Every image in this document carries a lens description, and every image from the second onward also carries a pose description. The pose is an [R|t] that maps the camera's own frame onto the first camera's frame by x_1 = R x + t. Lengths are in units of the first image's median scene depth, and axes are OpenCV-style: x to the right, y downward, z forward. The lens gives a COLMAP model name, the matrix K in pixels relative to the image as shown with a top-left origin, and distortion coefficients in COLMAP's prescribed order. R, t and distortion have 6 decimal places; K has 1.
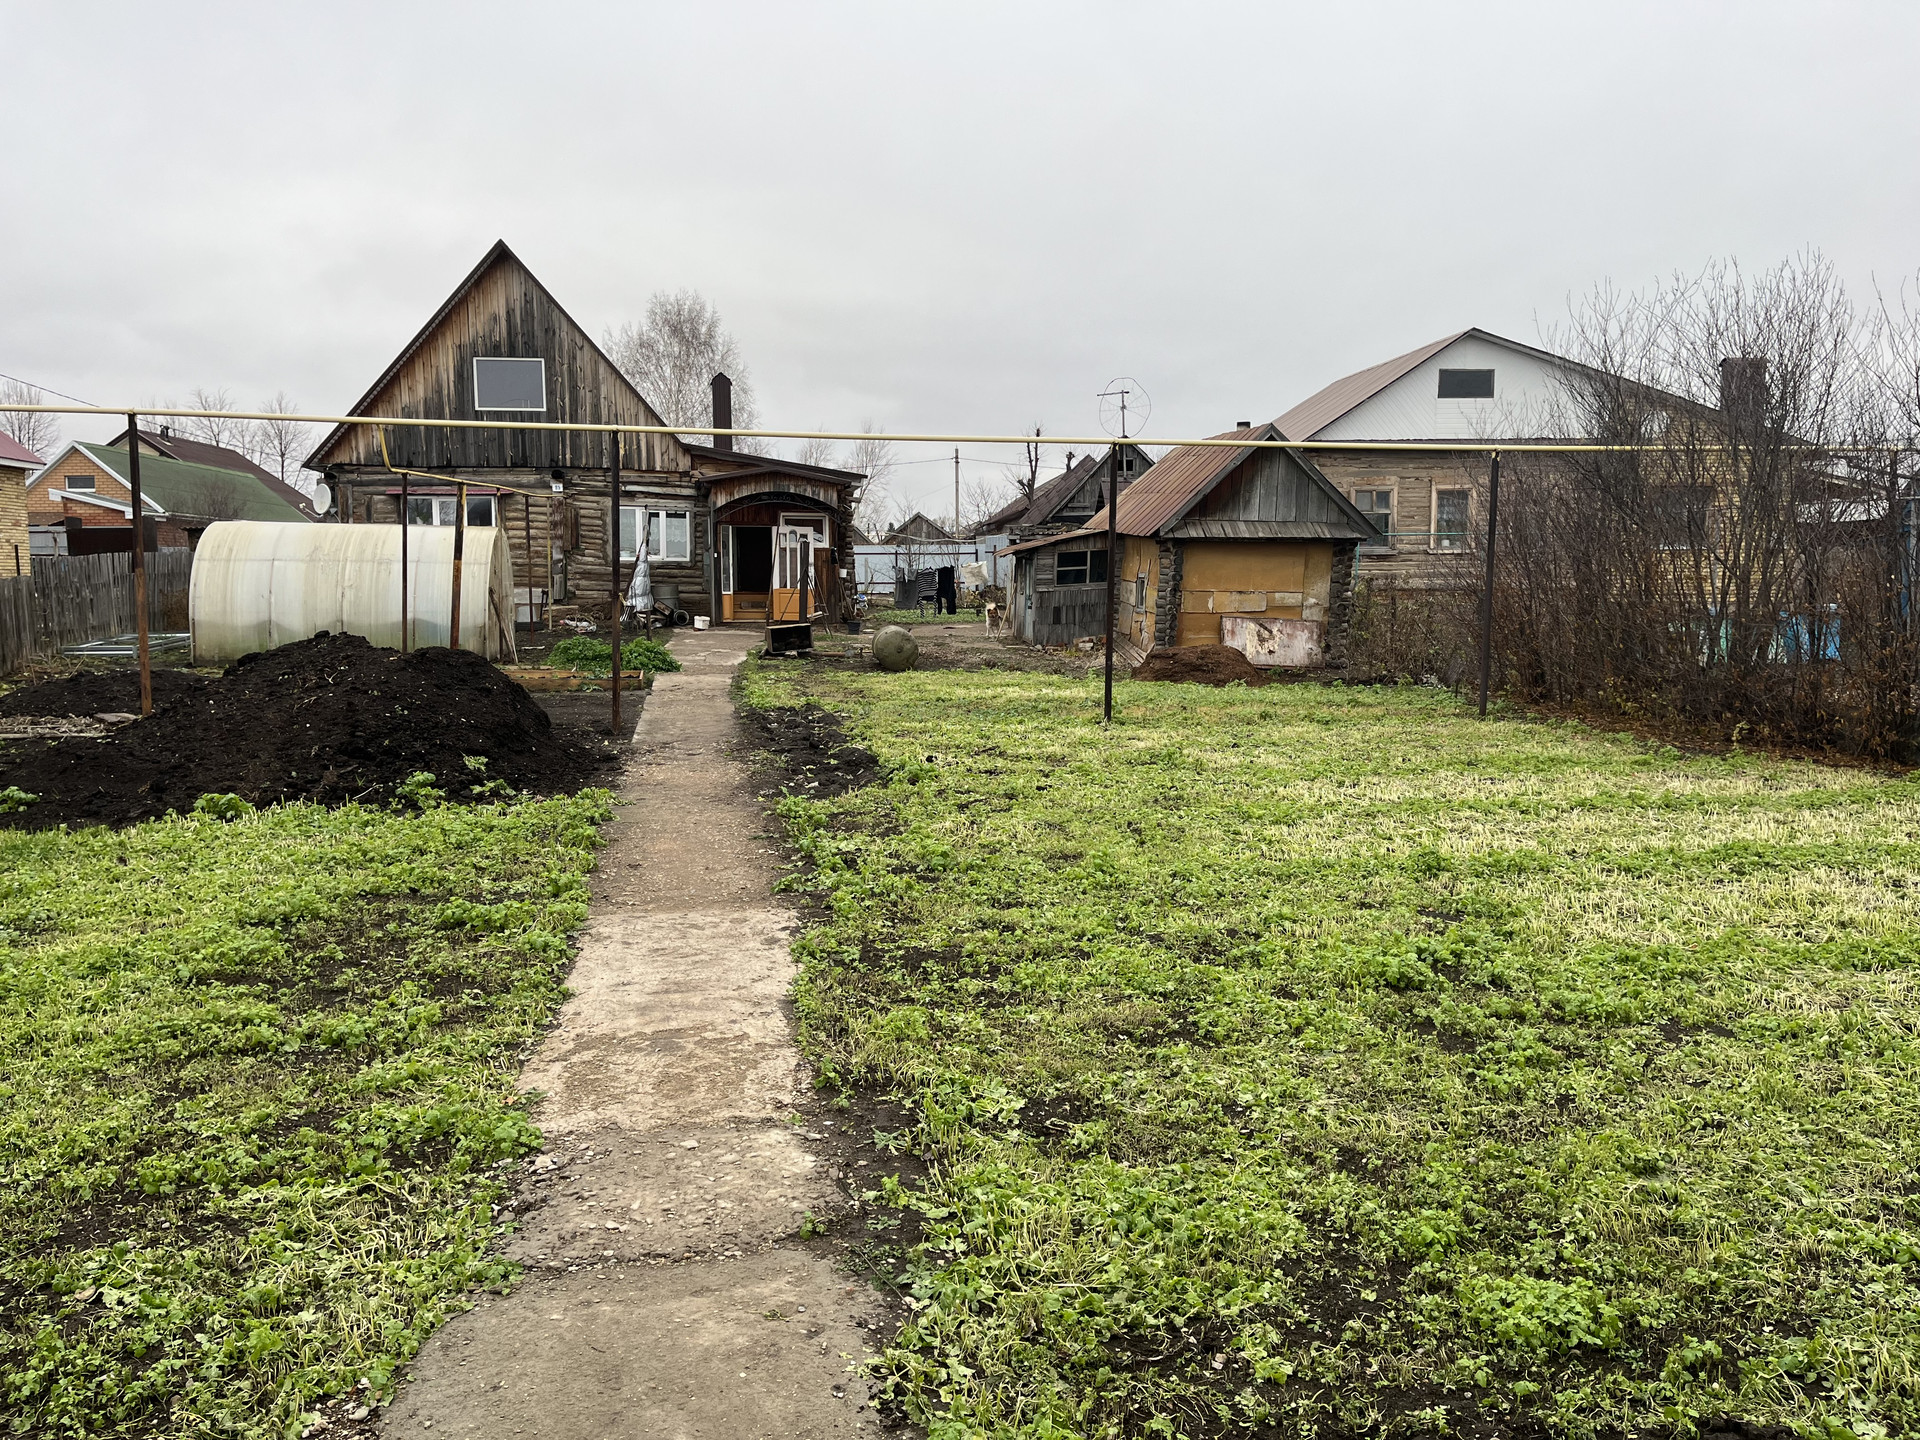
lens RADIAL K [[1427.9, 0, 960.0], [0, 1427.9, 720.0], [0, 0, 1]] dist [0.075357, -0.159691]
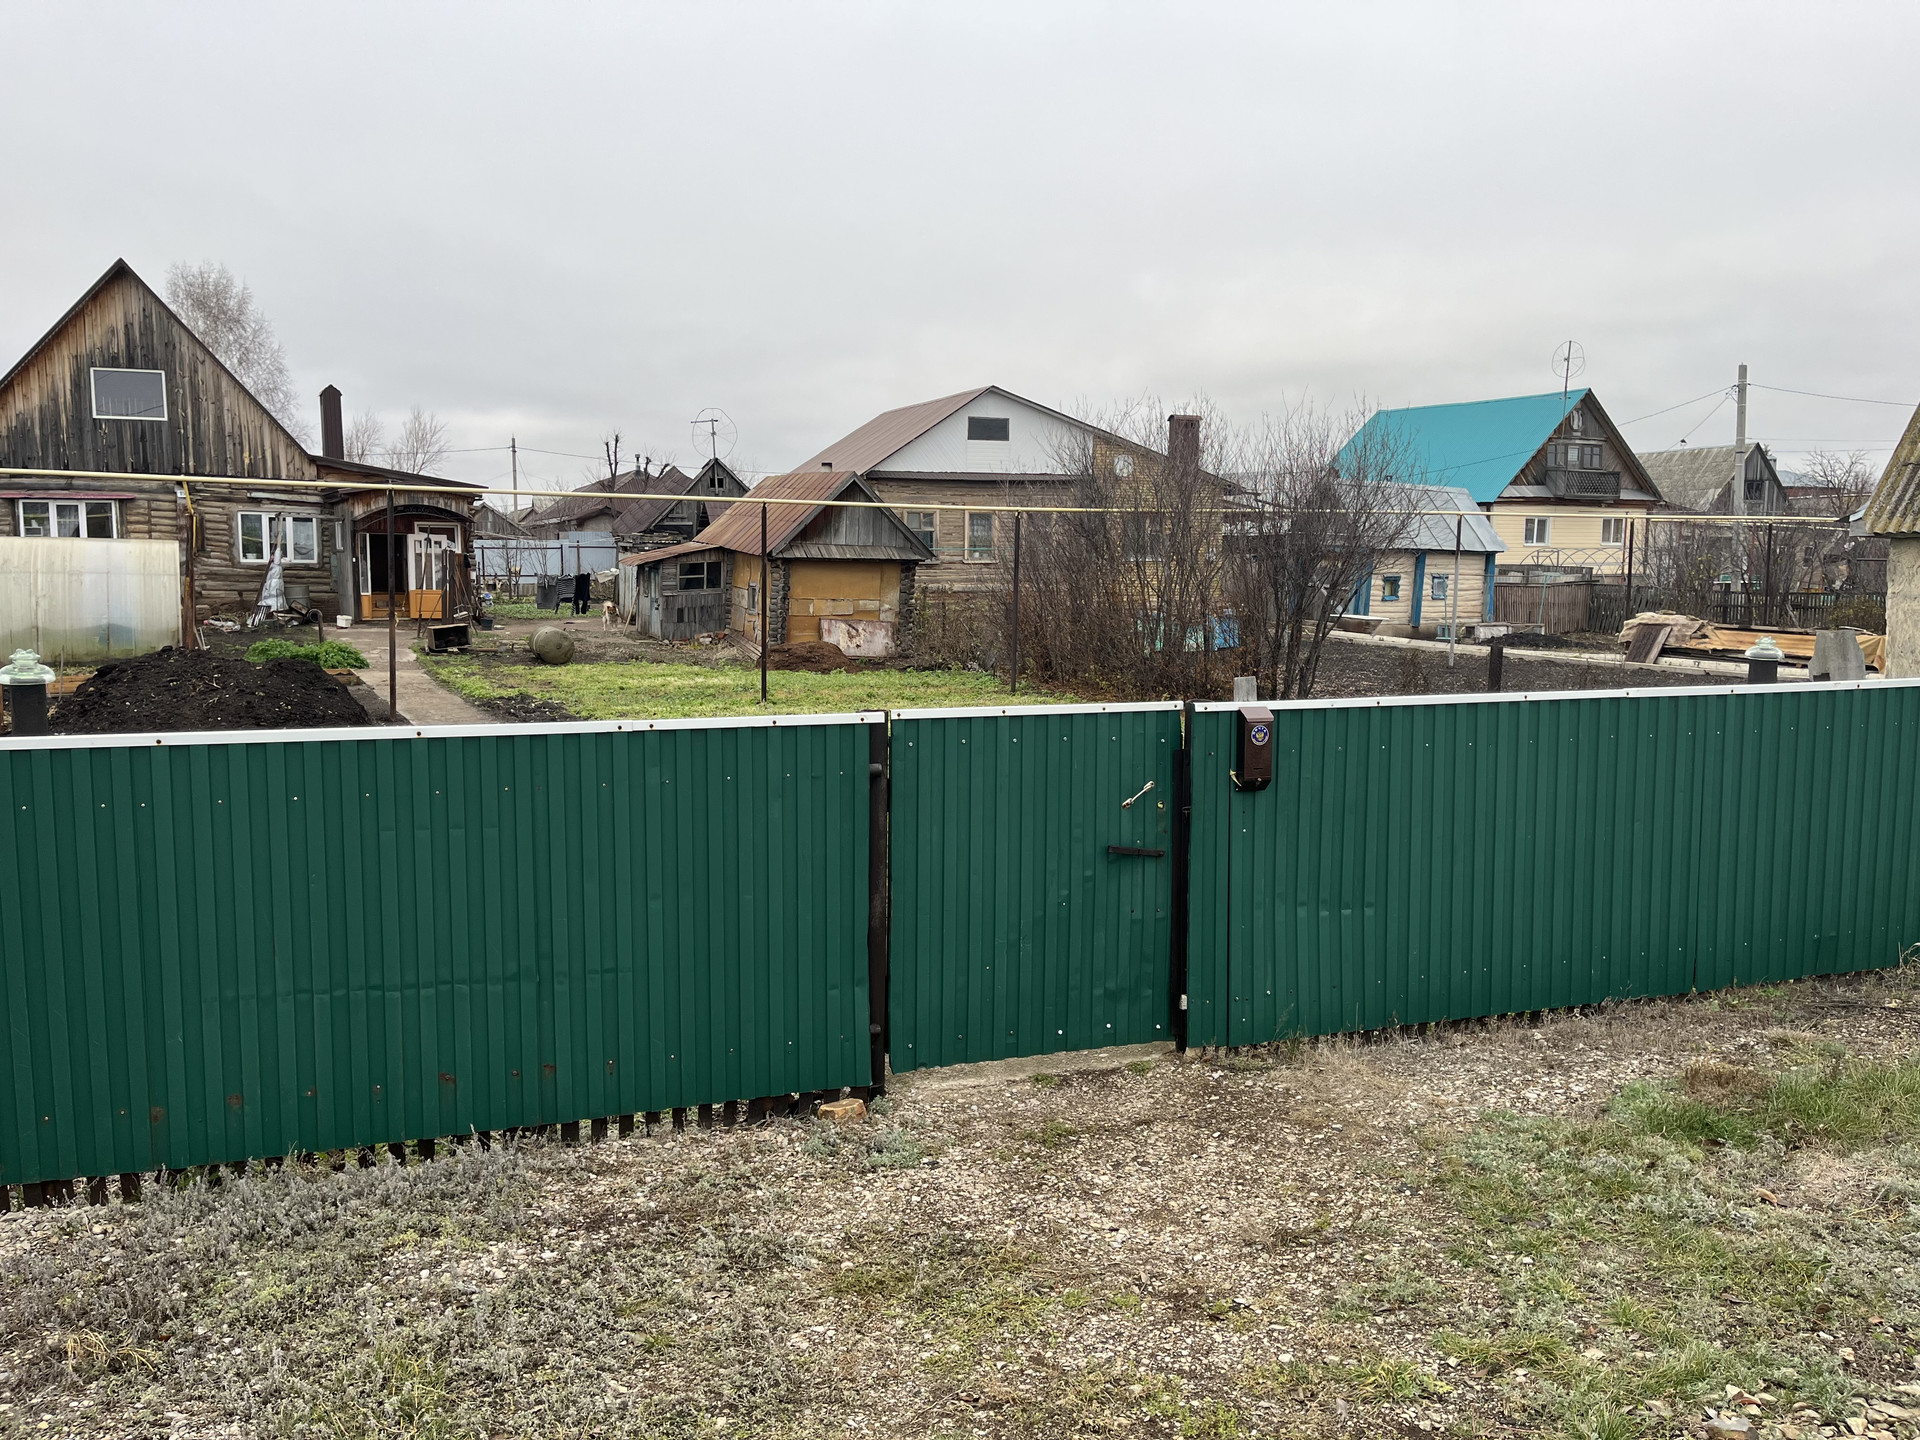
lens RADIAL K [[1427.9, 0, 960.0], [0, 1427.9, 720.0], [0, 0, 1]] dist [0.075357, -0.159691]
pose [[0.947999, -0.027876, 0.317050, -0.083341], [0.023163, 0.999558, 0.018626, -0.001614], [-0.317429, -0.010313, 0.948226, -0.201064]]
